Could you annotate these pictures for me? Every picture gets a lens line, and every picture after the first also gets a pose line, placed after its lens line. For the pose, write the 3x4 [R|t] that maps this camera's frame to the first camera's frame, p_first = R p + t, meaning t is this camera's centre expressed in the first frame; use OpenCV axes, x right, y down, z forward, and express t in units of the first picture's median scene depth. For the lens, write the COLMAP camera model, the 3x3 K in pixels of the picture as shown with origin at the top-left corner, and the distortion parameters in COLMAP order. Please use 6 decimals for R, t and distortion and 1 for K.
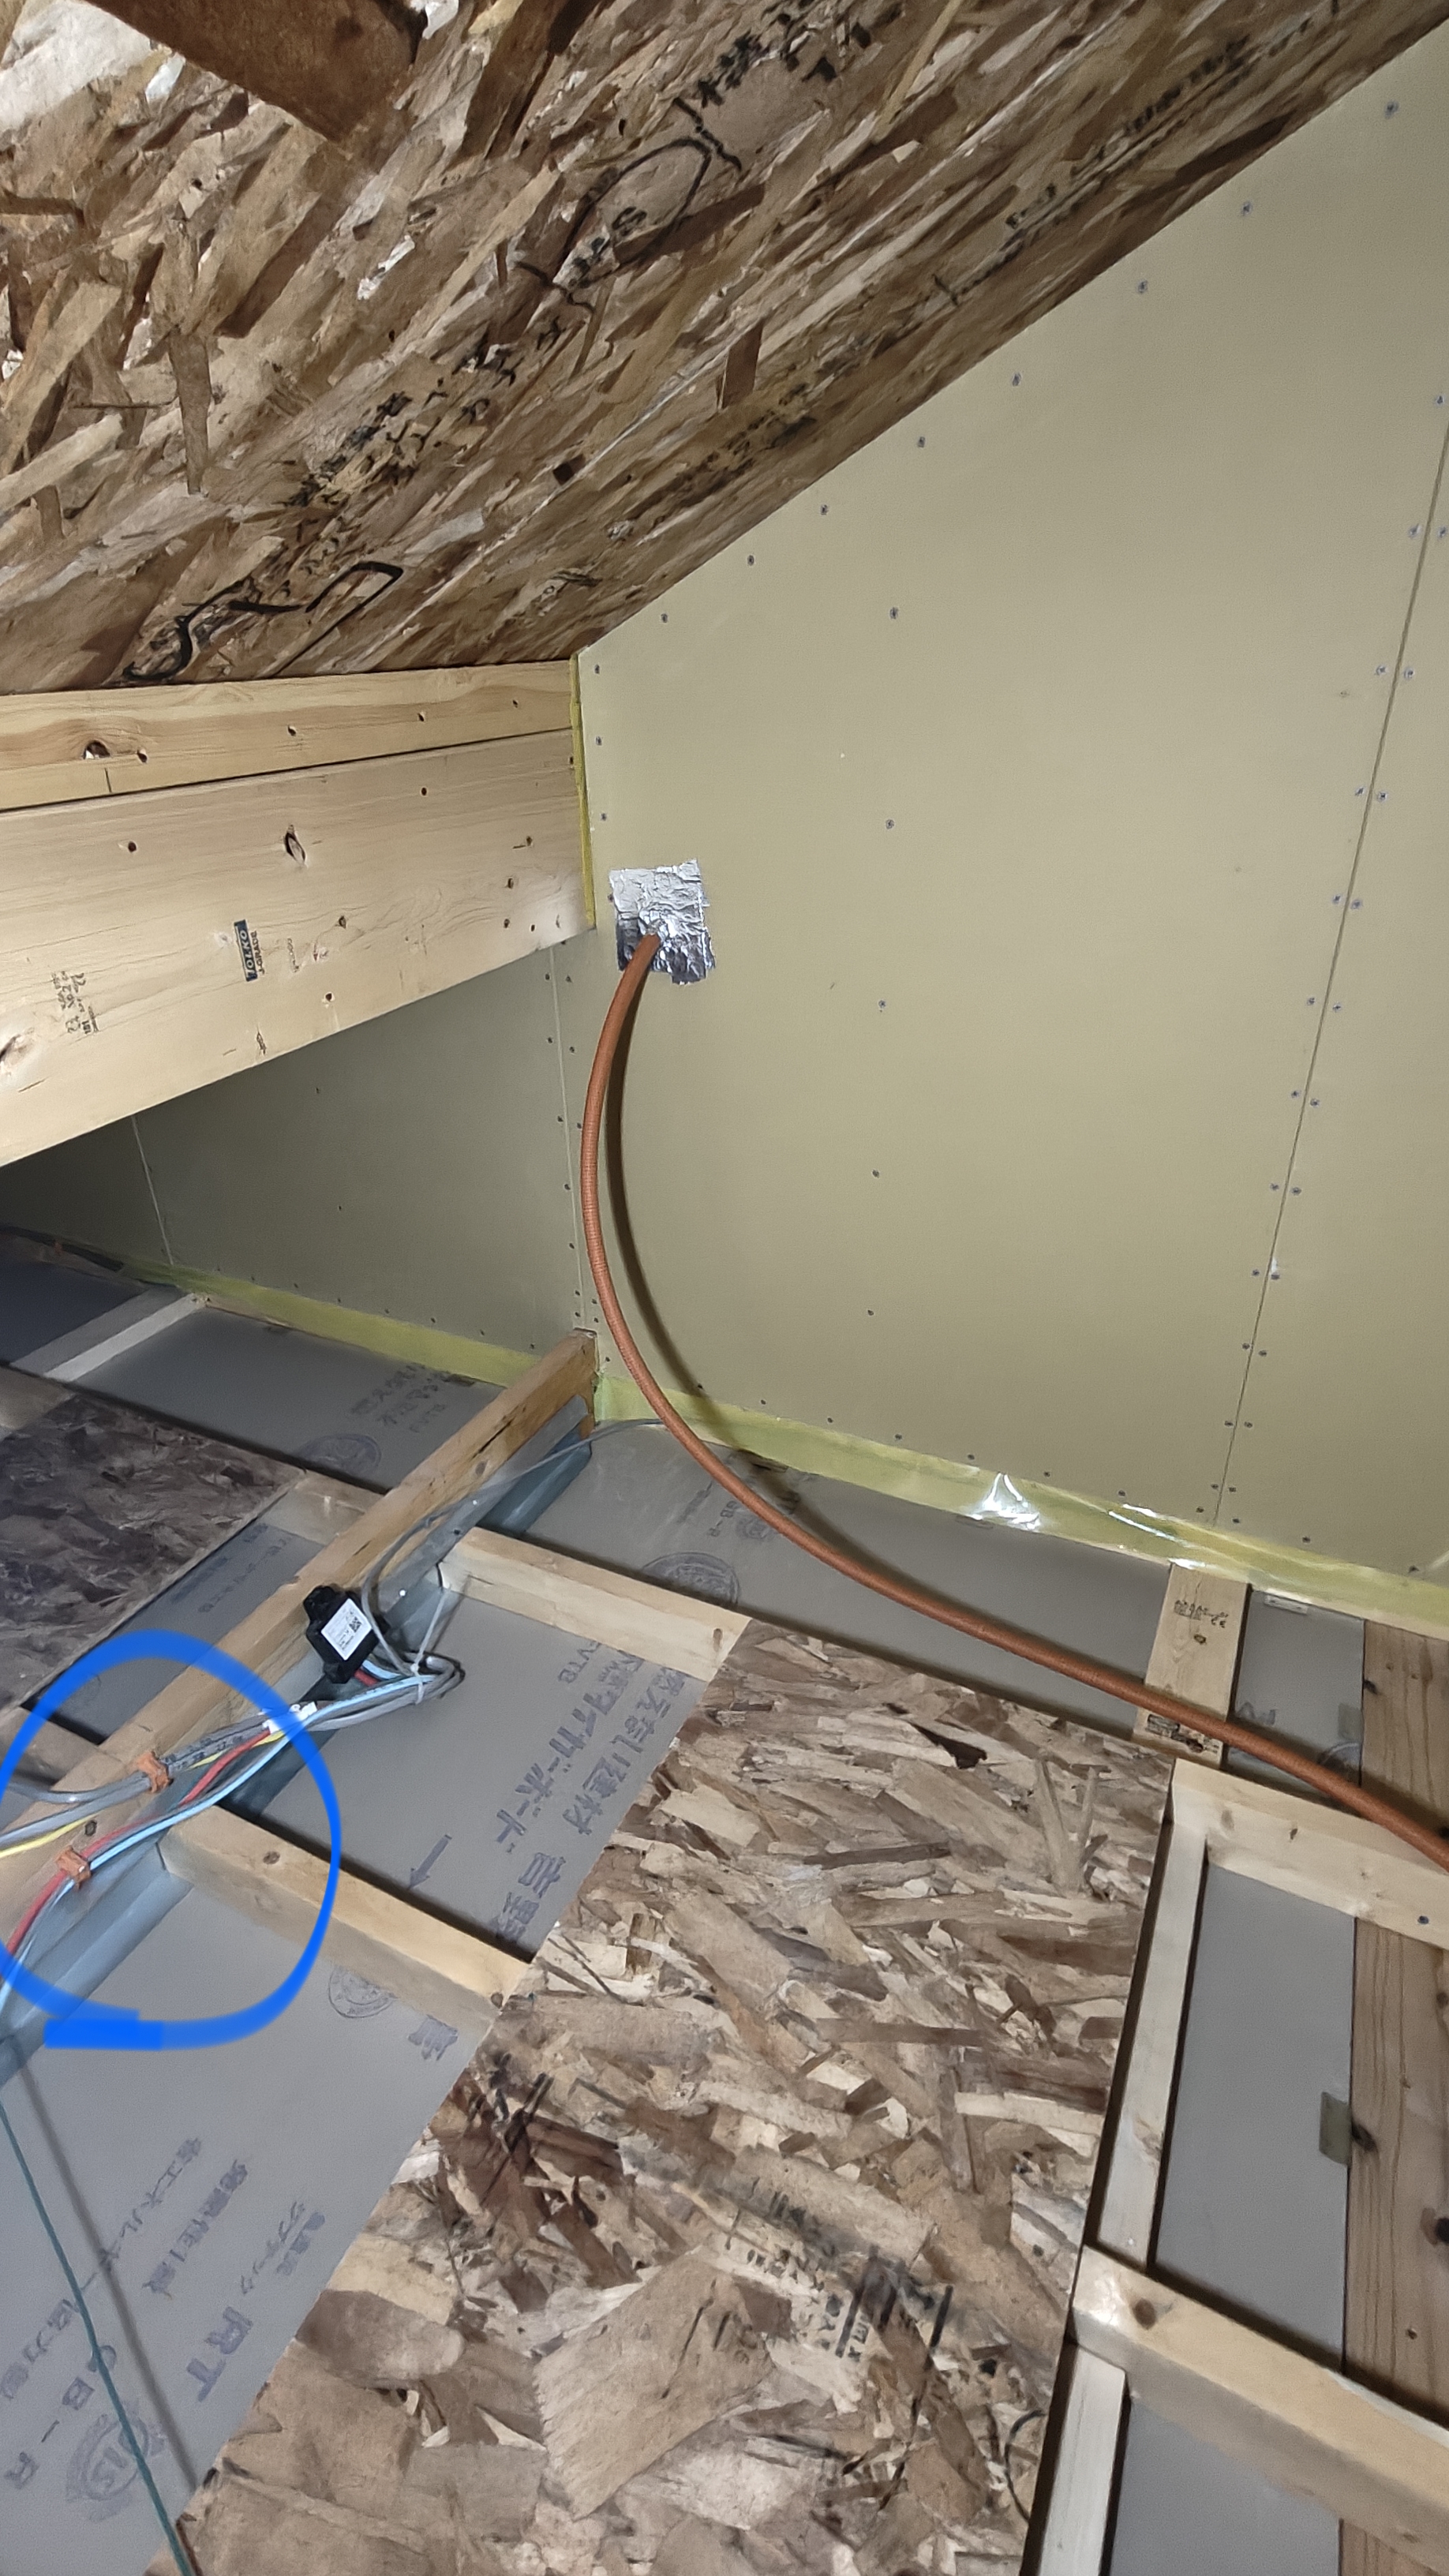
lens RADIAL K [[1190.9, 0, 721.6], [0, 1190.9, 1290.8], [0, 0, 1]] dist [0.002686, 0.002064]
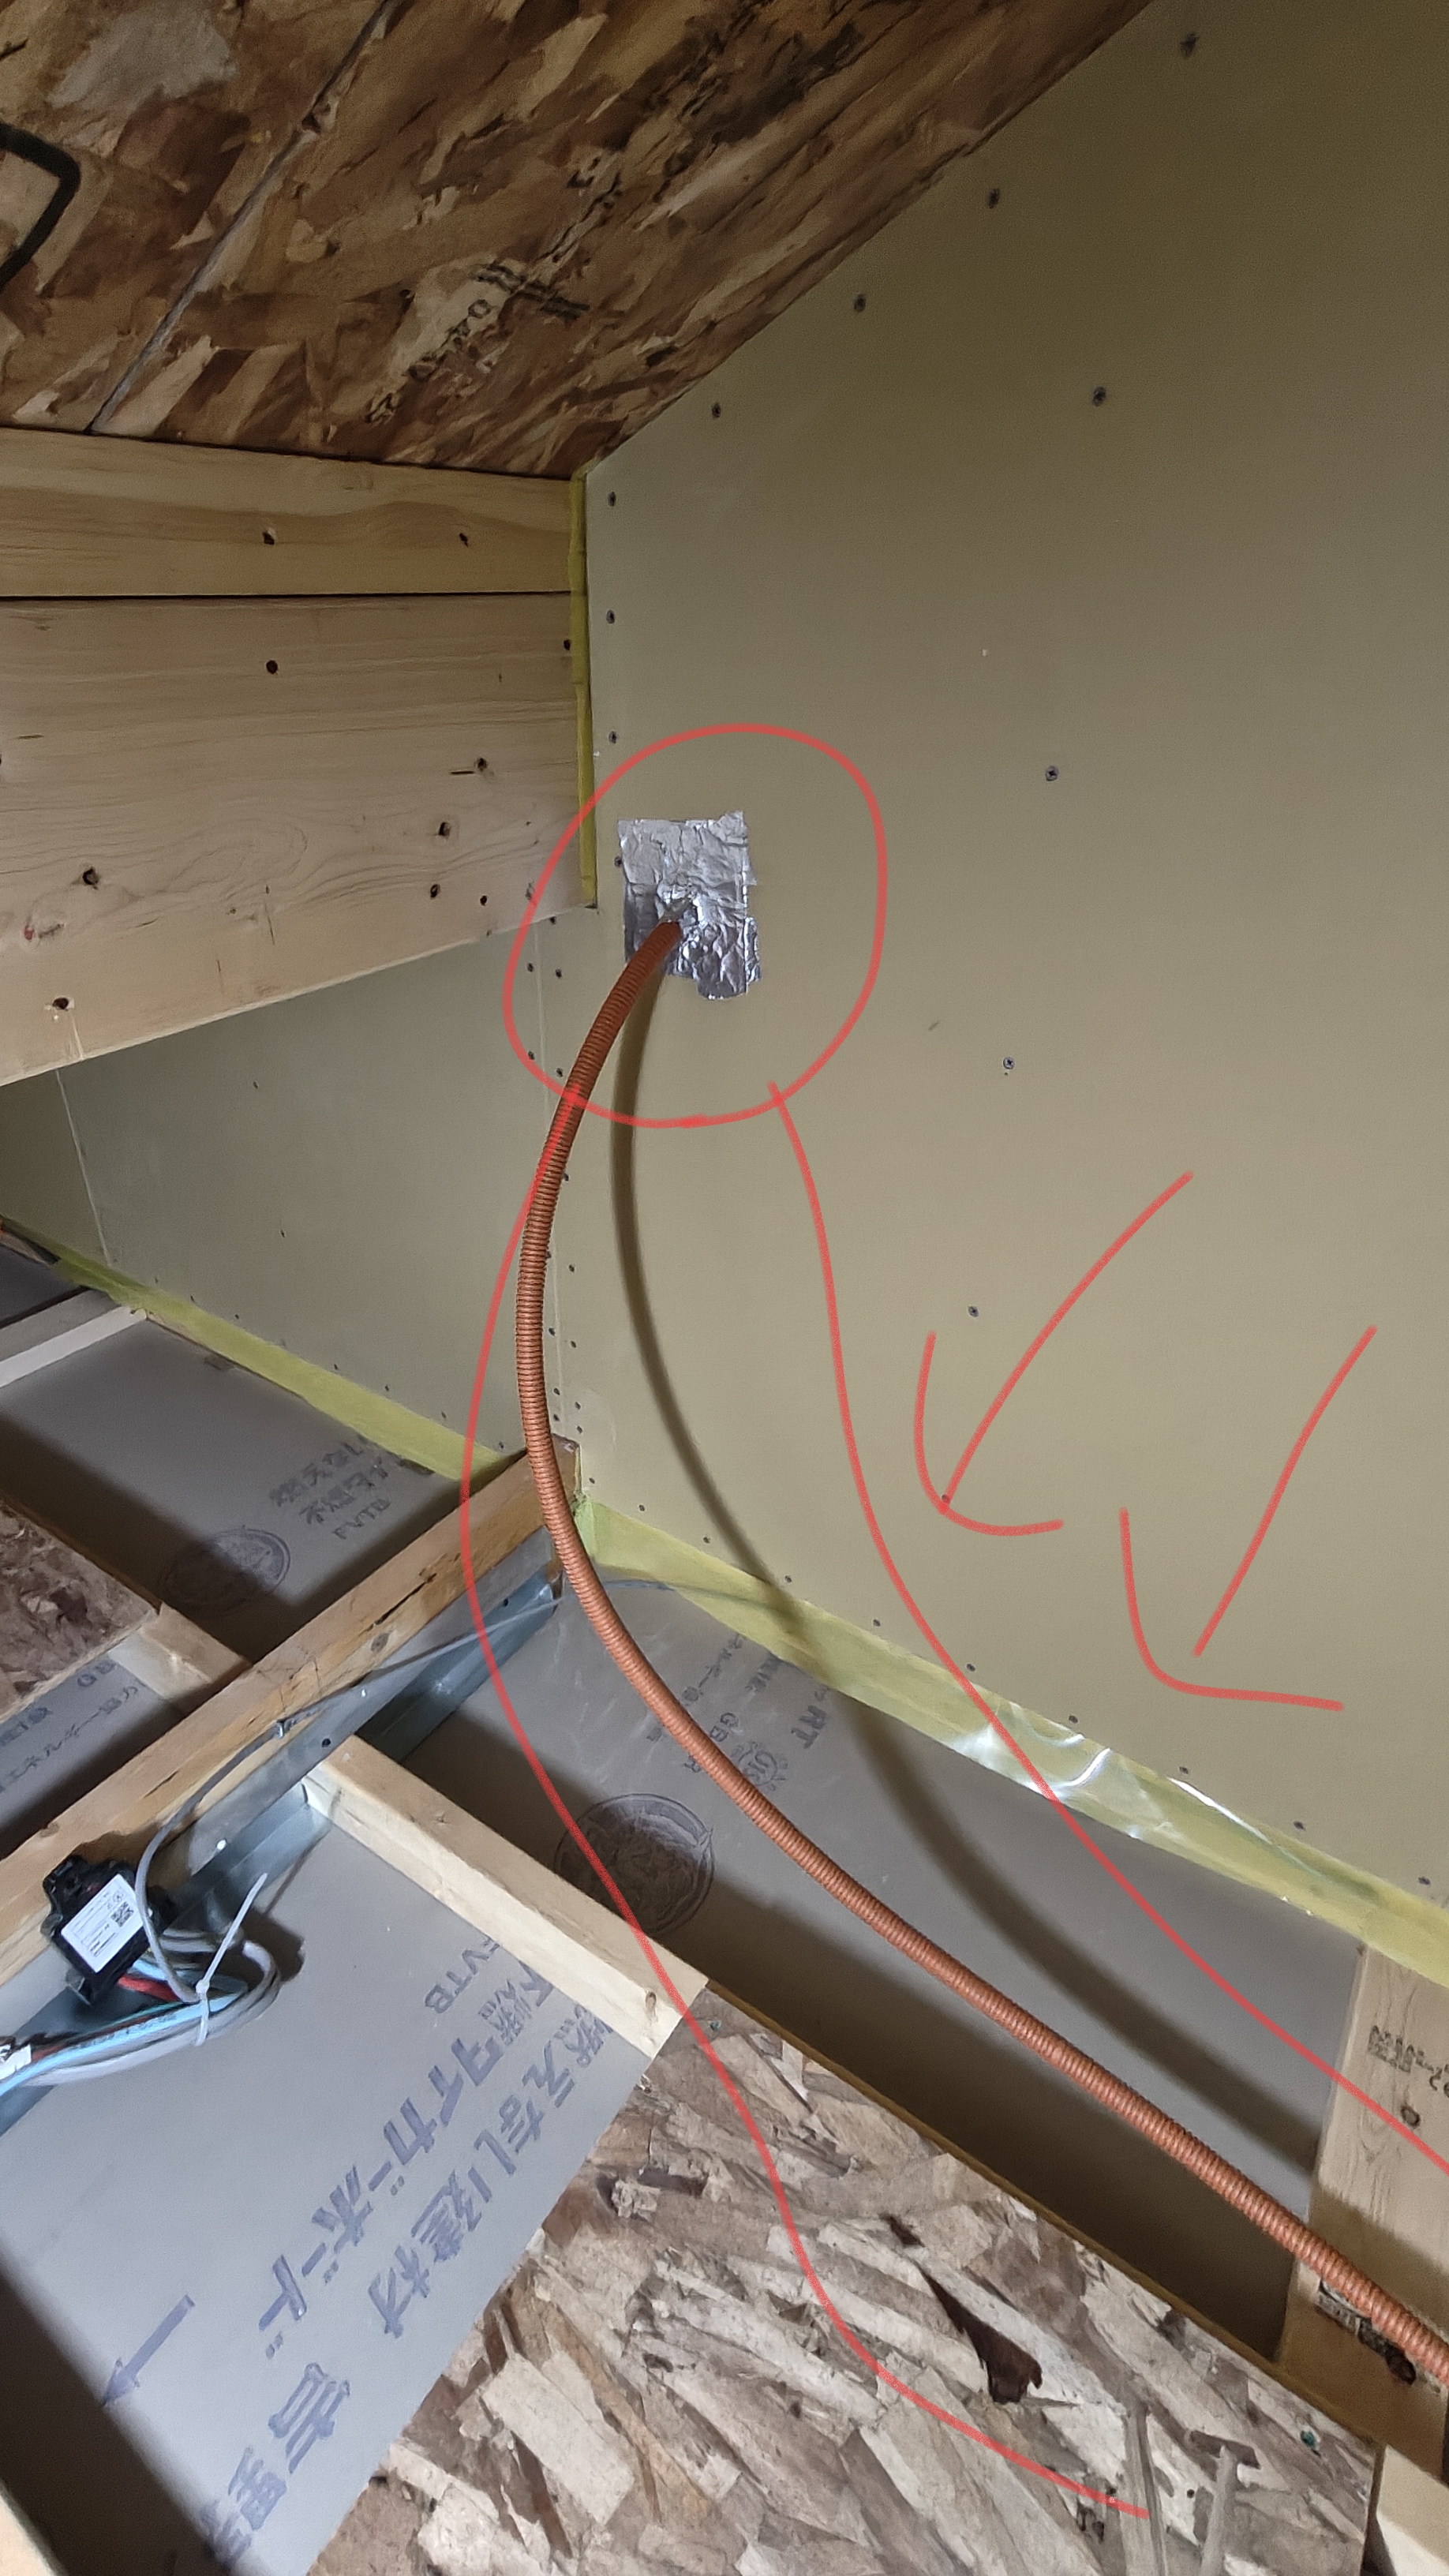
lens RADIAL K [[1190.9, 0, 726.3], [0, 1190.9, 1285.1], [0, 0, 1]] dist [0.002686, 0.002064]
pose [[0.990419, 0.104251, -0.090565, 0.058164], [-0.101177, 0.994146, 0.037903, -0.137958], [0.093986, -0.028377, 0.995169, 0.368910]]
